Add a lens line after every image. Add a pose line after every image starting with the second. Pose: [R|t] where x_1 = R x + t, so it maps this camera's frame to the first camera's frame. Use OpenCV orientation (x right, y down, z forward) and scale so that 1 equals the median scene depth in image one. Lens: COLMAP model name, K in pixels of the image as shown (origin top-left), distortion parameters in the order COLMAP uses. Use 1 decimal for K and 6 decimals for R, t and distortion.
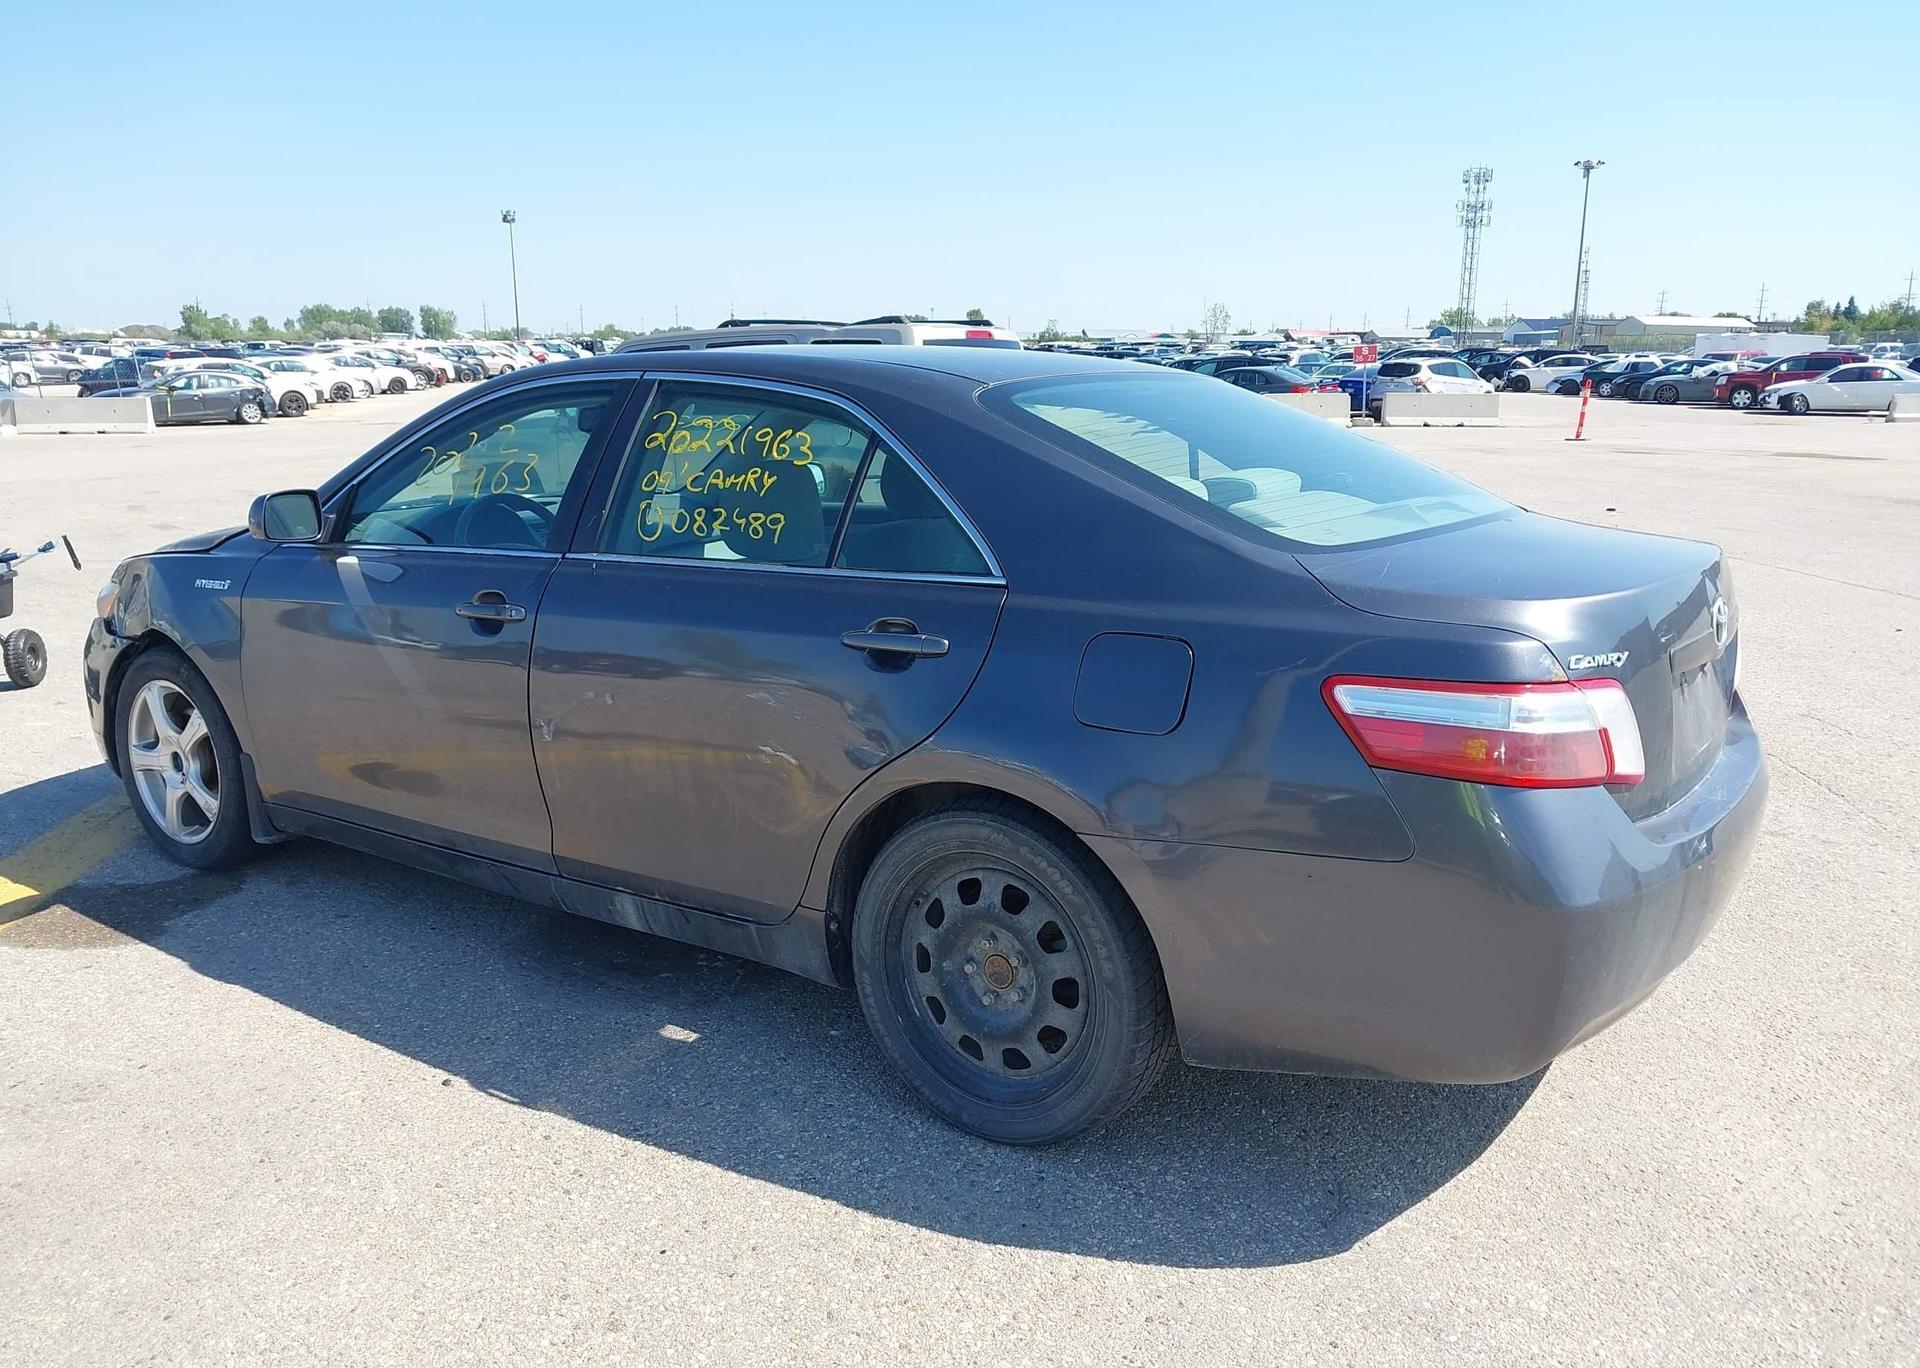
lens RADIAL K [[1526.8, 0, 954.3], [0, 1526.8, 740.7], [0, 0, 1]] dist [0.013201, -0.013363]
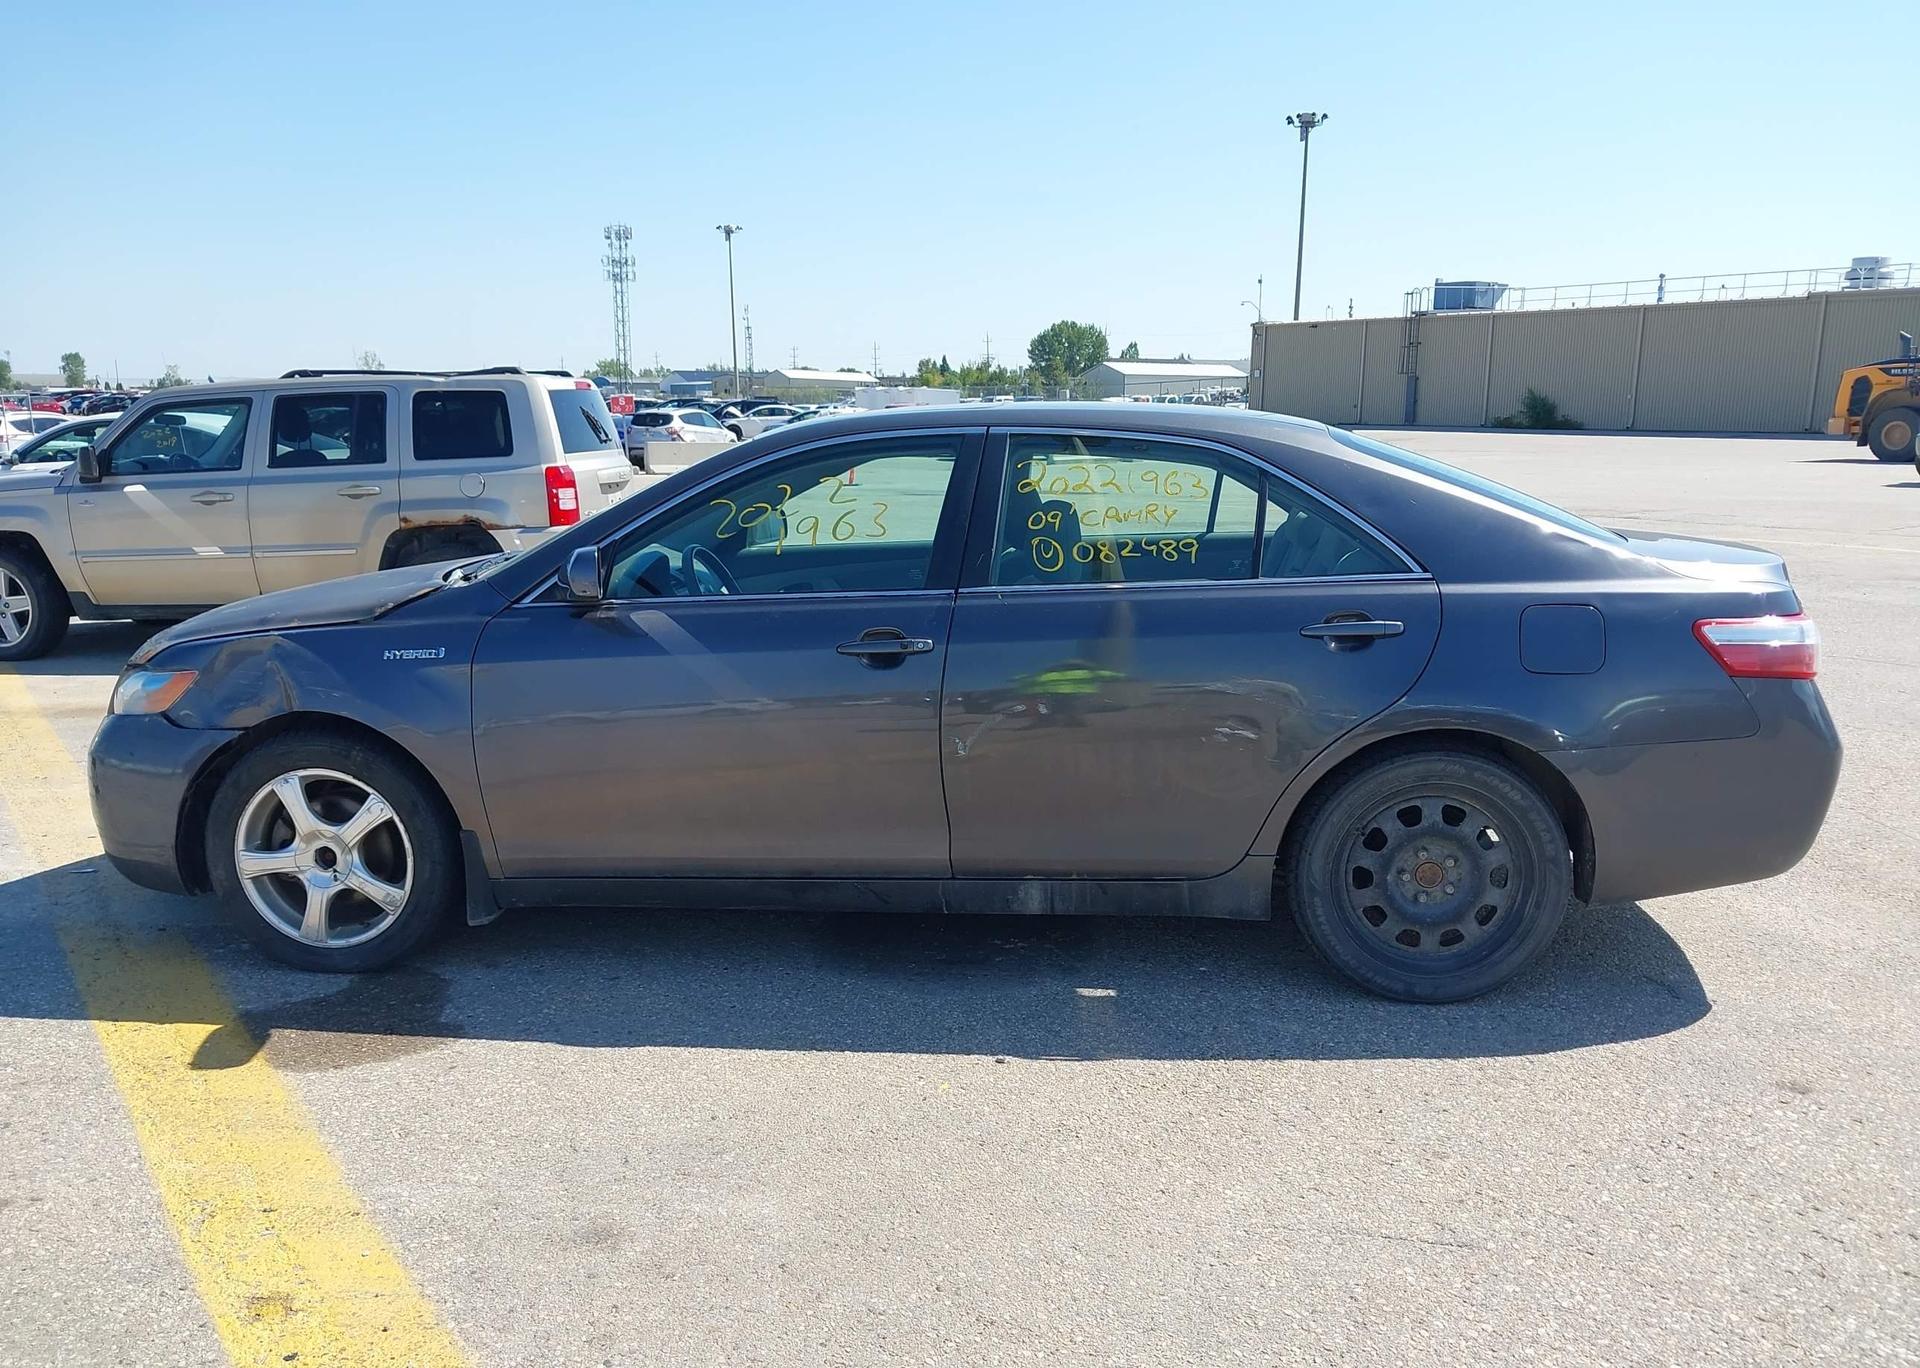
lens RADIAL K [[1531.7, 0, 971.1], [0, 1531.7, 765.8], [0, 0, 1]] dist [-0.003127, -0.003135]
pose [[0.863274, -0.115703, 0.491295, -0.785708], [0.123392, 0.992215, 0.016856, -0.010841], [-0.489420, 0.046070, 0.870830, 0.031167]]
